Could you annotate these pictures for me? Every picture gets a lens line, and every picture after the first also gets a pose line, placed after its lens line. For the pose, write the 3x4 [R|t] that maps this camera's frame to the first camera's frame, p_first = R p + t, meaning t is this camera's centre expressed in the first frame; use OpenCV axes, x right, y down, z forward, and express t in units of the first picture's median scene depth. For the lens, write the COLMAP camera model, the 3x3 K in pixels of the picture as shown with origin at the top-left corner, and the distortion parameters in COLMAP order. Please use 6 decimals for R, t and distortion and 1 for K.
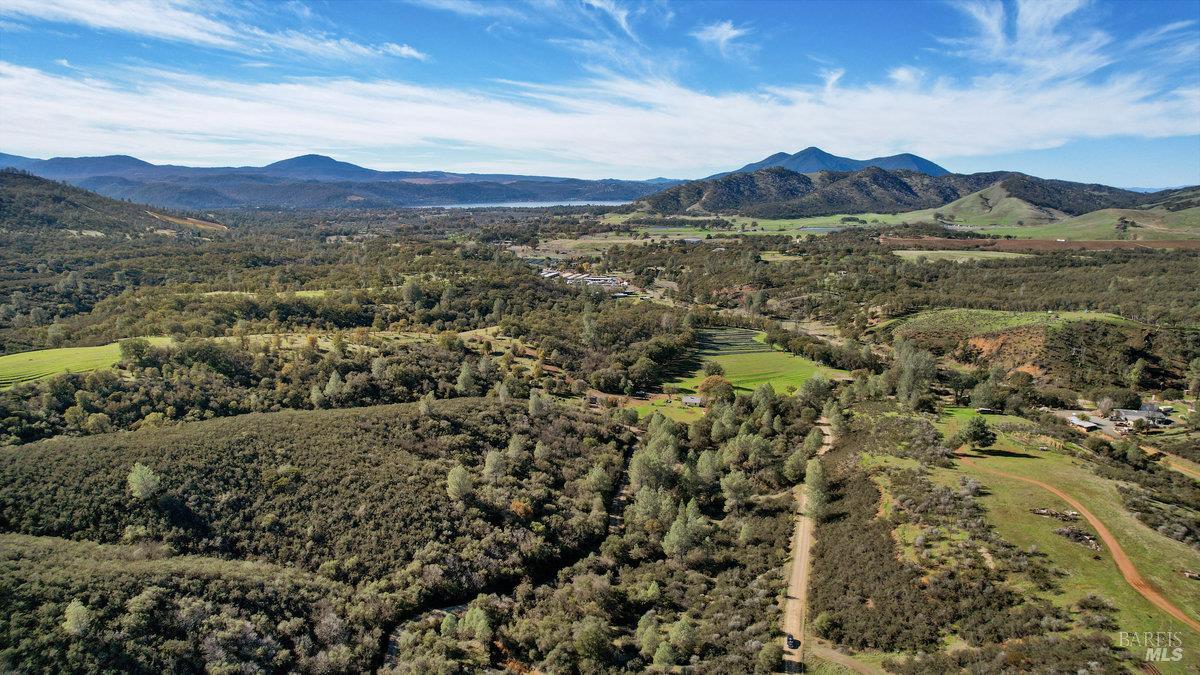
lens RADIAL K [[774.3, 0, 598.1], [0, 774.3, 342.7], [0, 0, 1]] dist [-0.066164, 0.051115]
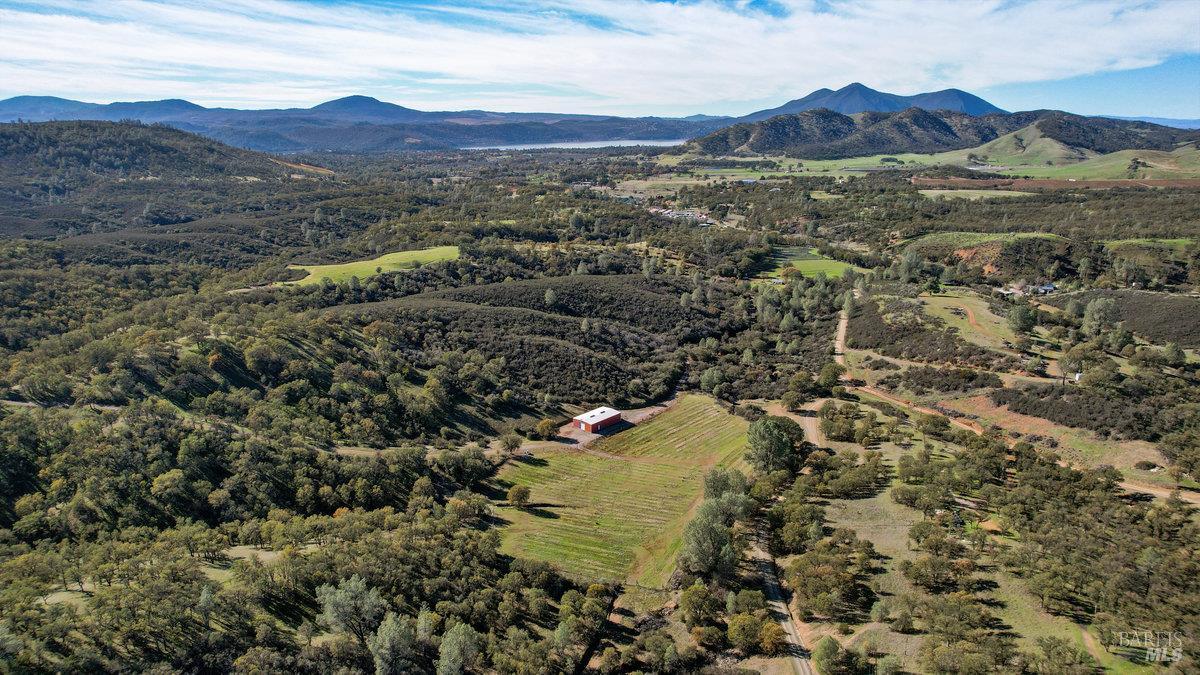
lens RADIAL K [[776.7, 0, 595.2], [0, 776.7, 334.0], [0, 0, 1]] dist [-0.064182, 0.044790]
pose [[0.998748, 0.003398, -0.049906, -0.118034], [-0.000079, 0.997796, 0.066358, 0.047158], [0.050021, -0.066271, 0.996547, -0.442850]]
